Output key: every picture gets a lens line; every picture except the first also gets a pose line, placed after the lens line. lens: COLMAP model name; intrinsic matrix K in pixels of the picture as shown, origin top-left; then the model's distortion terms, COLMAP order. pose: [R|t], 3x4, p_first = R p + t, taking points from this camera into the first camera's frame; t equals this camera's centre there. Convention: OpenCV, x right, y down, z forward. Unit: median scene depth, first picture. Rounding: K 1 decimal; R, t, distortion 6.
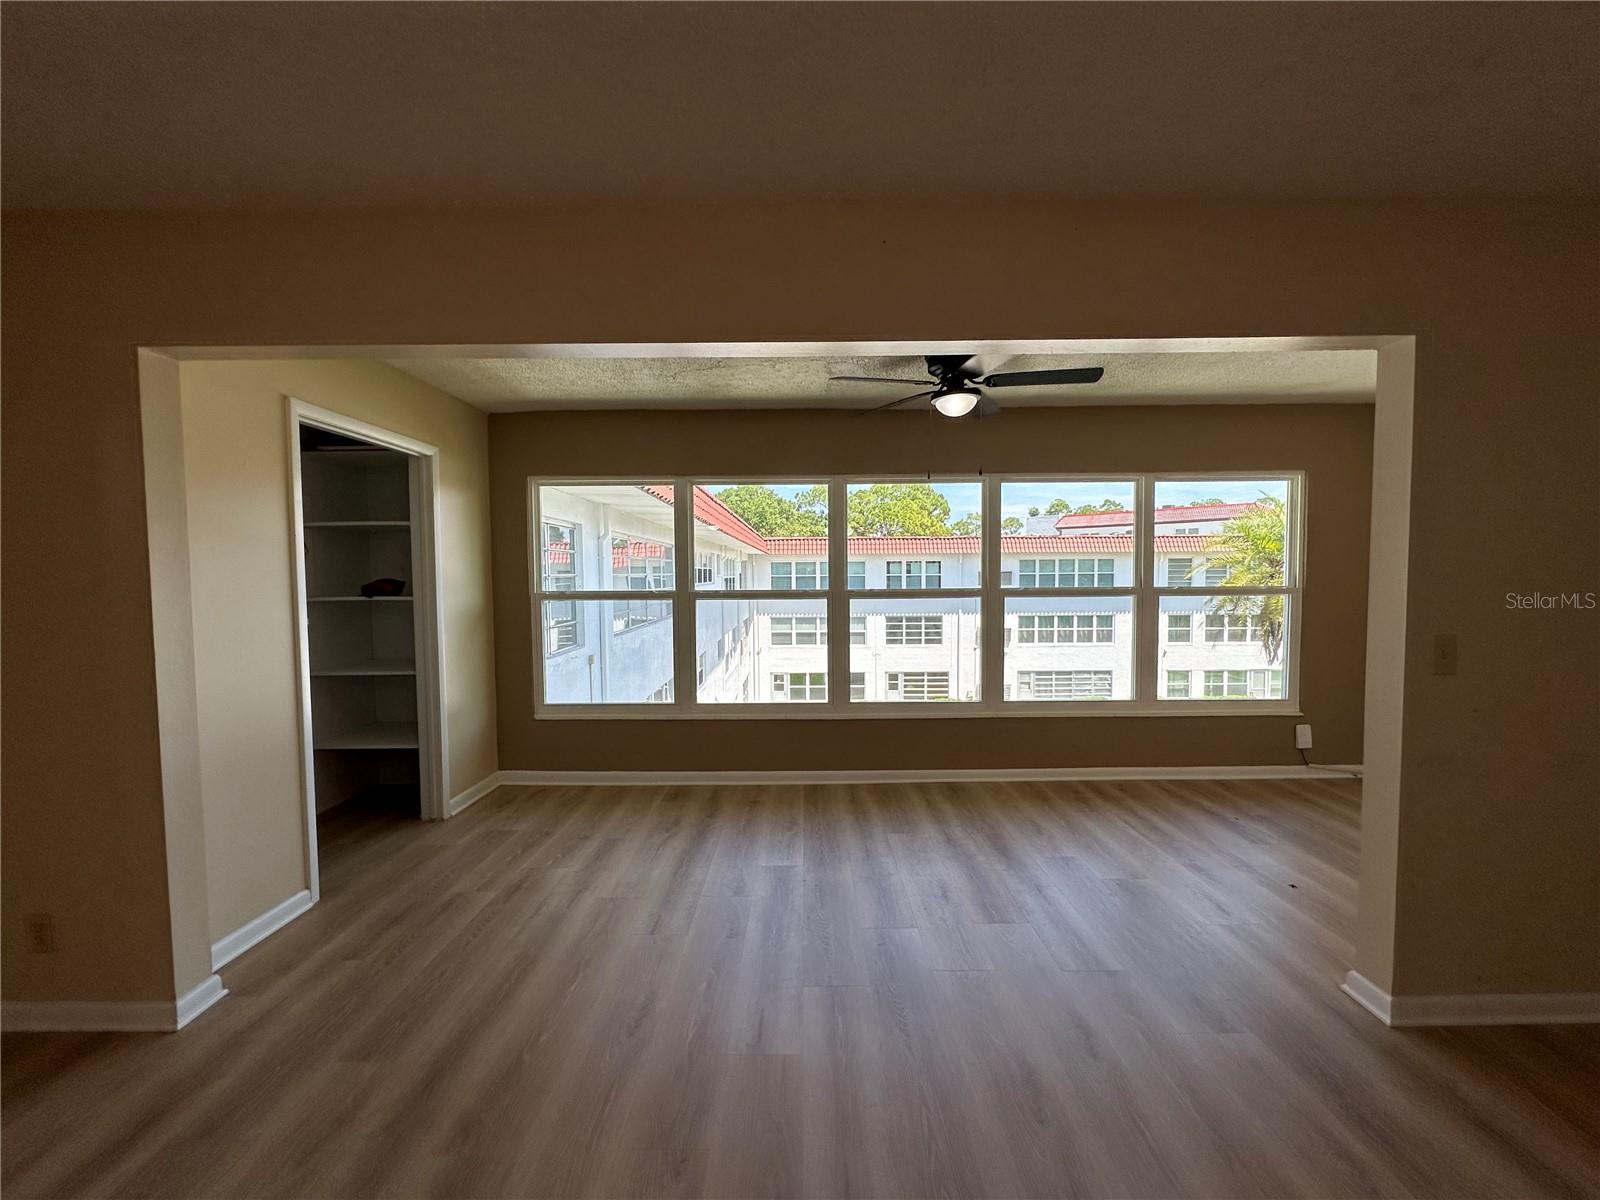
lens RADIAL K [[636.5, 0, 798.0], [0, 636.5, 605.4], [0, 0, 1]] dist [-0.001127, 0.000471]
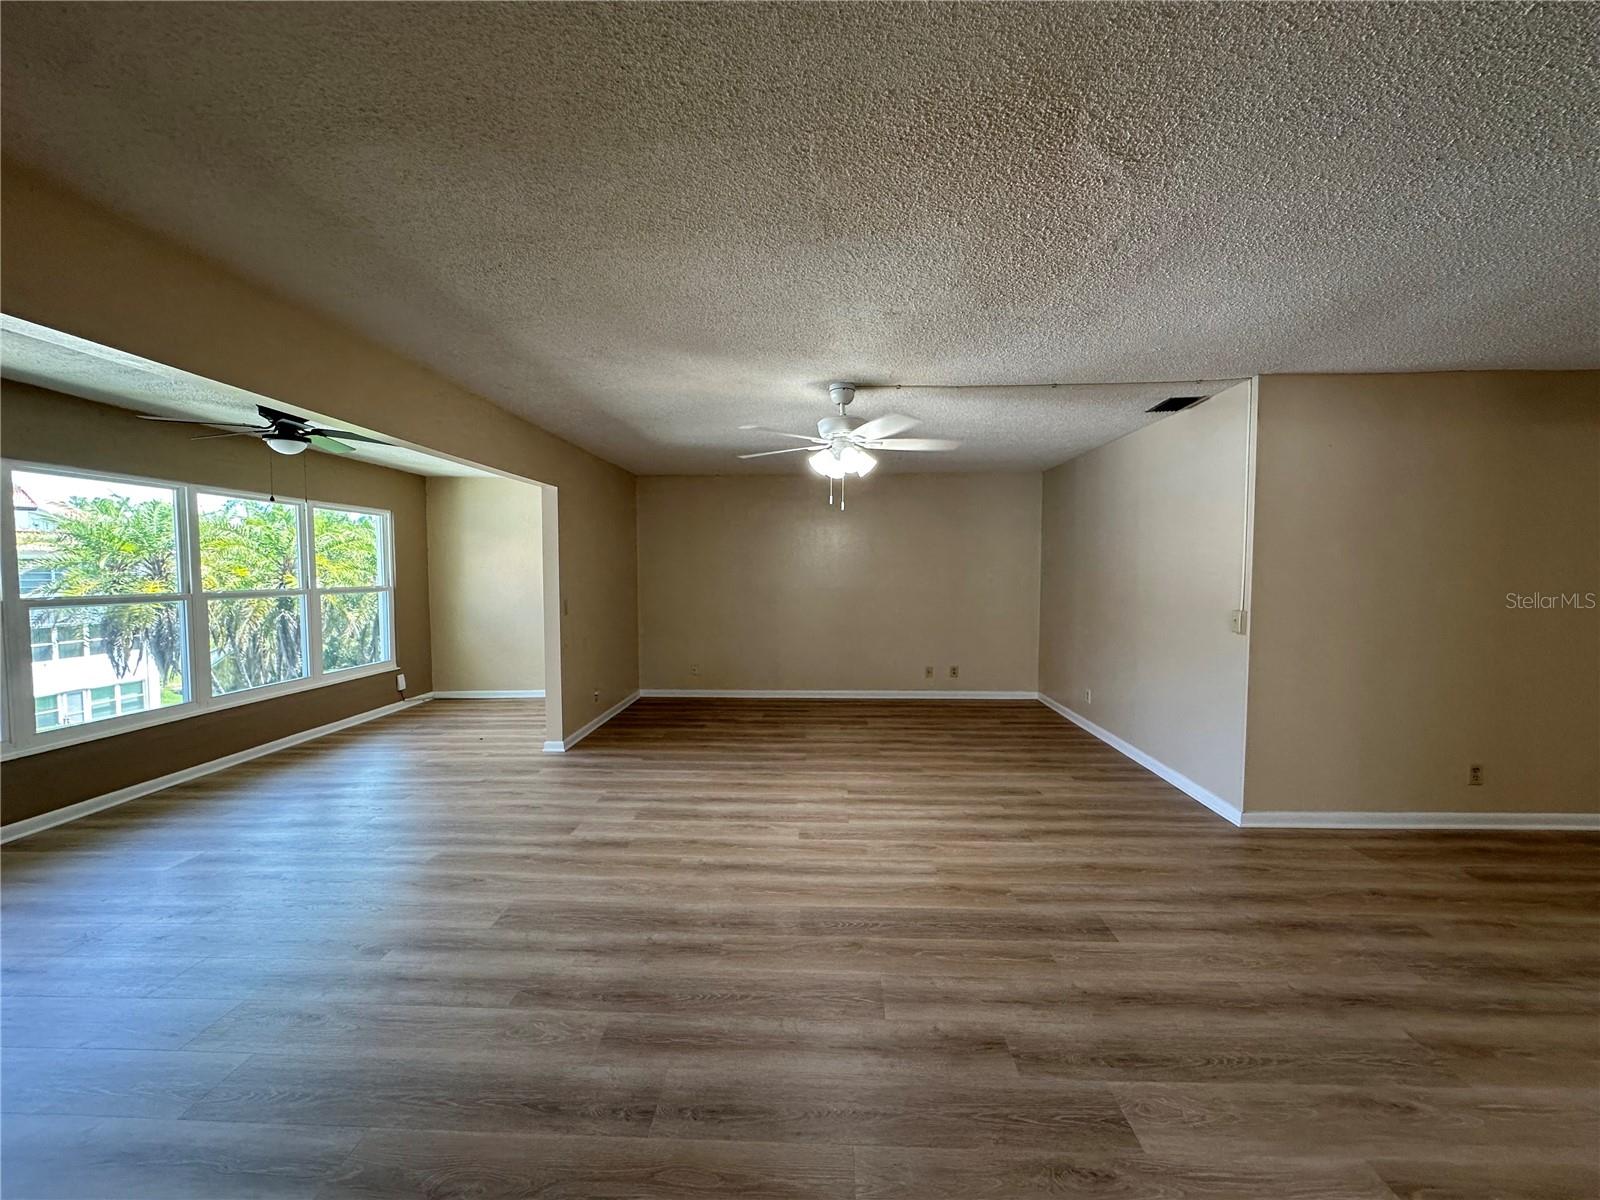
lens RADIAL K [[642.9, 0, 800.0], [0, 642.9, 600.0], [0, 0, 1]] dist [-0.001378, -0.000200]
pose [[0.034570, -0.036488, 0.998736, -0.159442], [0.051252, 0.998083, 0.034690, 0.000190], [-0.998087, 0.049988, 0.036373, -0.008576]]
